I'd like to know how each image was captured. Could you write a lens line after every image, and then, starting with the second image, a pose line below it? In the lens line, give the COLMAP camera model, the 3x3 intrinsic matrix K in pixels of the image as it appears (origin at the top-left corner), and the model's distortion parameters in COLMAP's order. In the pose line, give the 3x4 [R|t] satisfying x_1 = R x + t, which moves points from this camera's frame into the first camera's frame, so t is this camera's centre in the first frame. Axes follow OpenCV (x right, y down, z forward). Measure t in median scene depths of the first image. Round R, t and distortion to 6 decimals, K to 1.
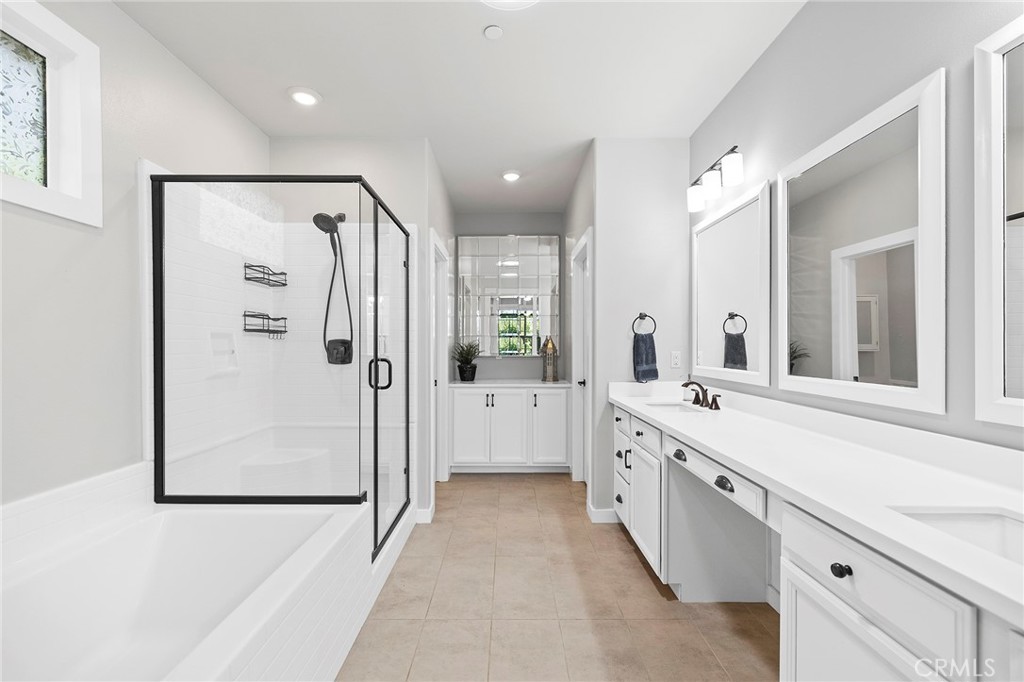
lens RADIAL K [[434.6, 0, 509.1], [0, 434.6, 347.4], [0, 0, 1]] dist [-0.000276, -0.000030]
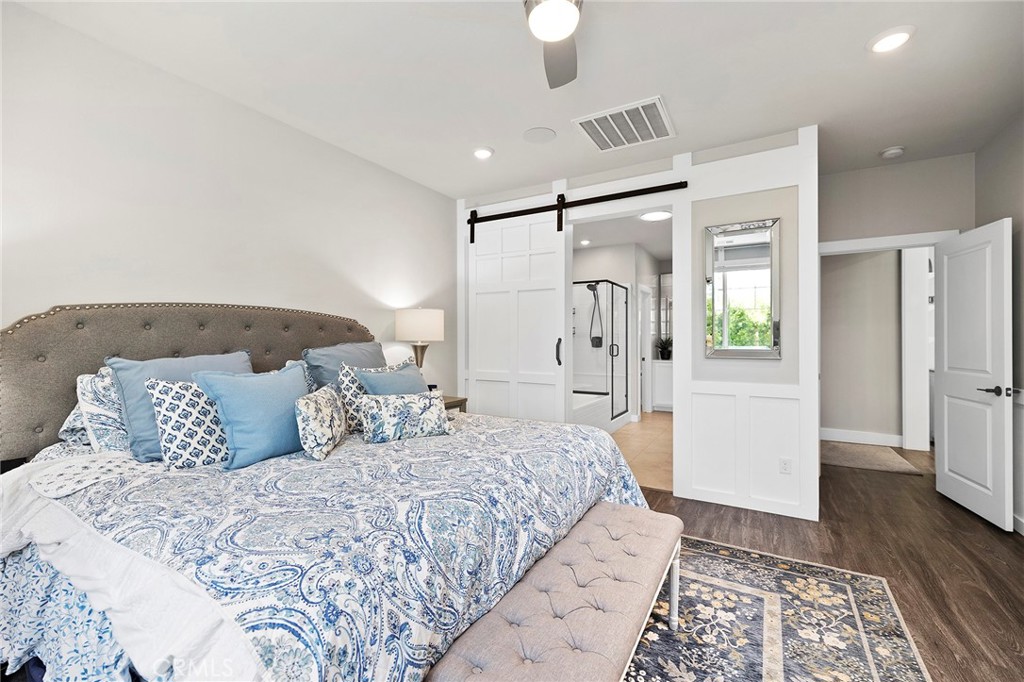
lens RADIAL K [[434.6, 0, 509.6], [0, 434.6, 341.7], [0, 0, 1]] dist [-0.000276, -0.000030]
pose [[0.859627, -0.000353, -0.510922, 0.379148], [0.000736, 1.000000, 0.000549, 0.007445], [0.510922, -0.000848, 0.859627, -1.190510]]
